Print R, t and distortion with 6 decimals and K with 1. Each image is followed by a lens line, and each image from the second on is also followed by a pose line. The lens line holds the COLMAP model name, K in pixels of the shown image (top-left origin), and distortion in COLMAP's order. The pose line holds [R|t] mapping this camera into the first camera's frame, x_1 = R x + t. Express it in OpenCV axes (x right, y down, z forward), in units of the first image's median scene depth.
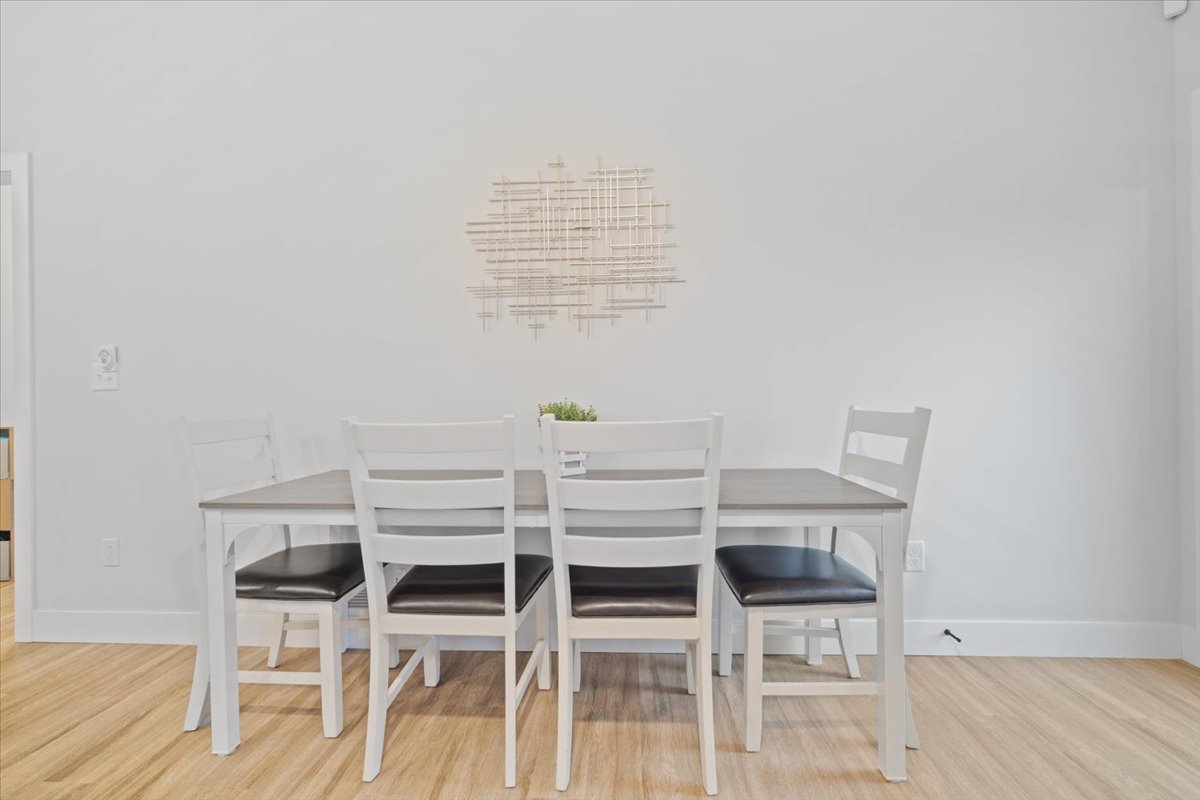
lens RADIAL K [[531.1, 0, 603.2], [0, 531.1, 400.2], [0, 0, 1]] dist [0.000018, 0.000598]
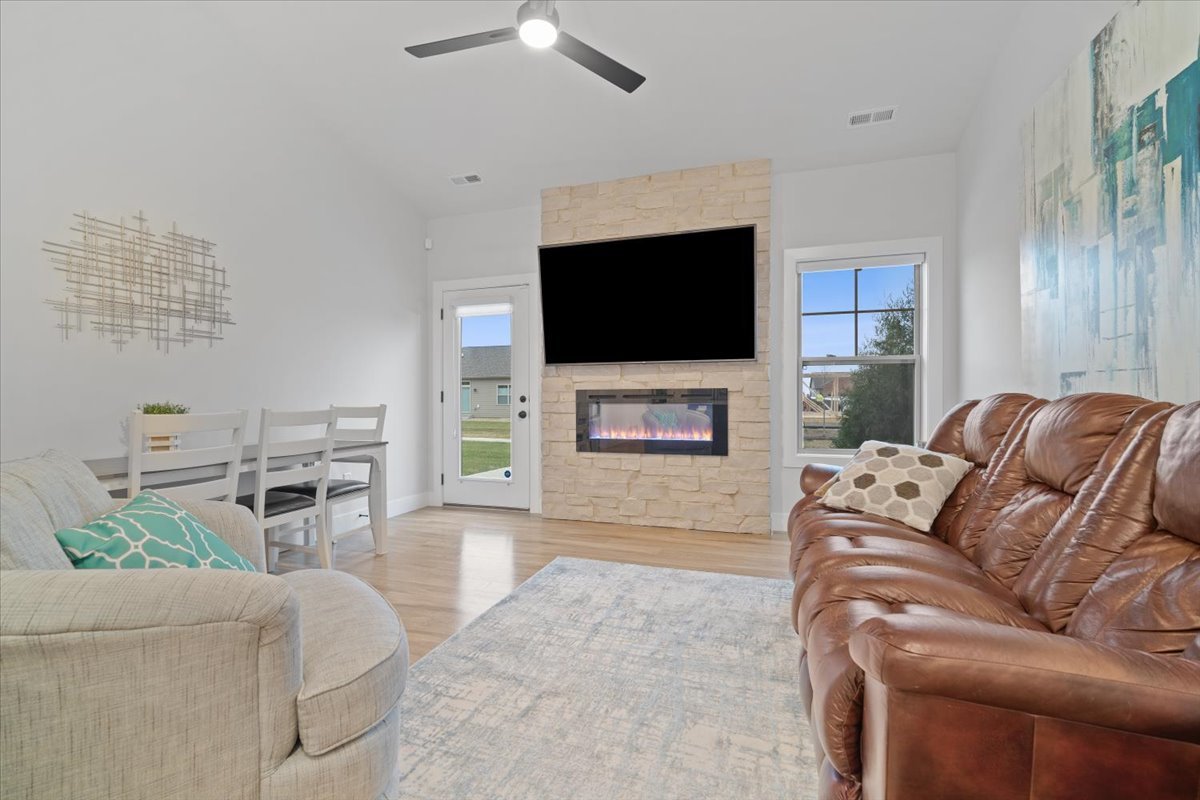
lens RADIAL K [[531.1, 0, 602.4], [0, 531.1, 396.8], [0, 0, 1]] dist [0.000018, 0.000598]
pose [[0.284491, 0.007578, 0.958649, -1.001201], [-0.007371, 0.999956, -0.005718, -0.010901], [-0.958650, -0.005439, 0.284535, -0.448771]]
